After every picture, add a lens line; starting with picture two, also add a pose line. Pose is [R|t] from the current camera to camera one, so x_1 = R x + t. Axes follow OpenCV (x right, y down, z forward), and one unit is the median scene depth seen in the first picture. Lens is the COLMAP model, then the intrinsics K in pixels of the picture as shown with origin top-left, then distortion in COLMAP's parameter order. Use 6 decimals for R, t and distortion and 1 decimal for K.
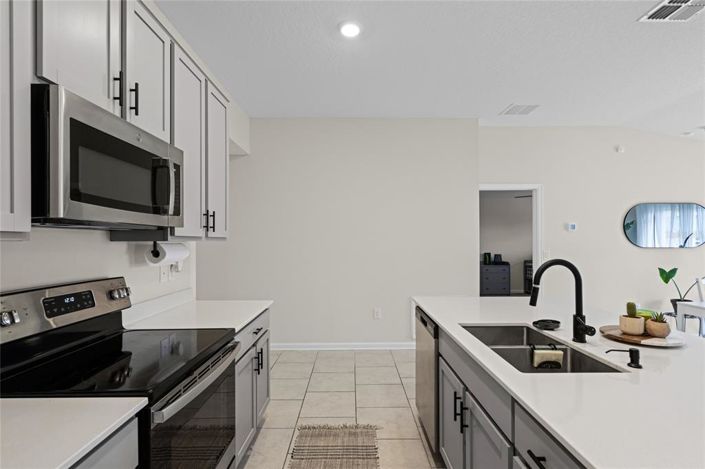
lens RADIAL K [[348.7, 0, 356.4], [0, 348.7, 236.7], [0, 0, 1]] dist [0.001631, -0.000319]
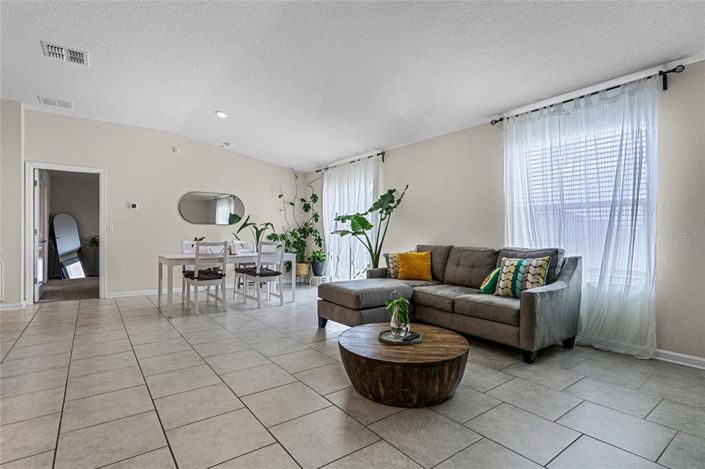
lens RADIAL K [[348.7, 0, 351.0], [0, 348.7, 235.2], [0, 0, 1]] dist [0.001631, -0.000319]
pose [[0.808482, 0.005555, 0.588495, 0.556371], [-0.009955, 0.999941, 0.004238, 0.070330], [-0.588437, -0.009285, 0.808490, -0.531793]]
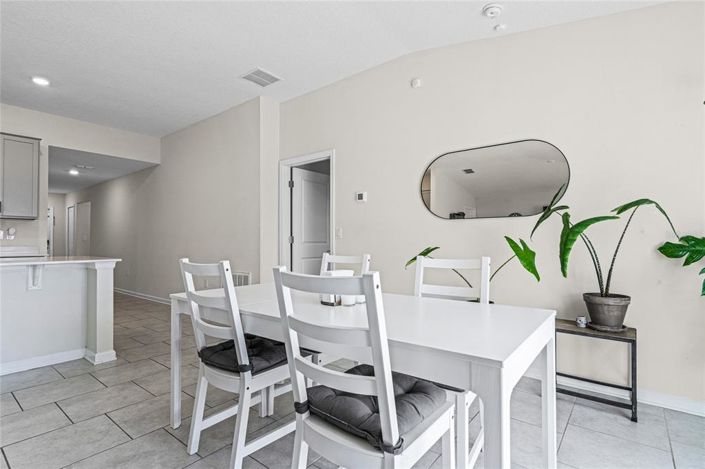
lens RADIAL K [[348.7, 0, 349.3], [0, 348.7, 233.5], [0, 0, 1]] dist [0.001631, -0.000319]
pose [[0.765149, -0.012147, -0.643739, 1.207987], [0.003821, 0.999890, -0.014326, 0.073811], [0.643842, 0.008502, 0.765111, 0.404193]]
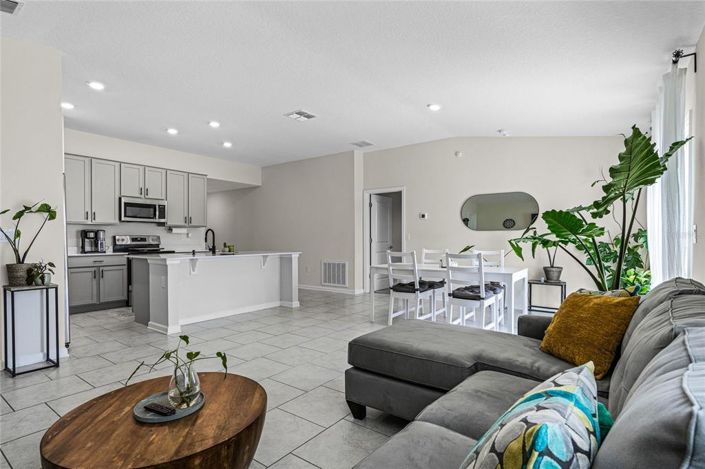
lens RADIAL K [[354.4, 0, 353.9], [0, 354.4, 241.6], [0, 0, 1]] dist [0.000484, -0.000032]
pose [[0.788491, 0.006358, -0.615014, 1.369595], [0.005711, 0.999828, 0.017659, 0.050318], [0.615020, -0.017437, 0.788318, -0.291827]]
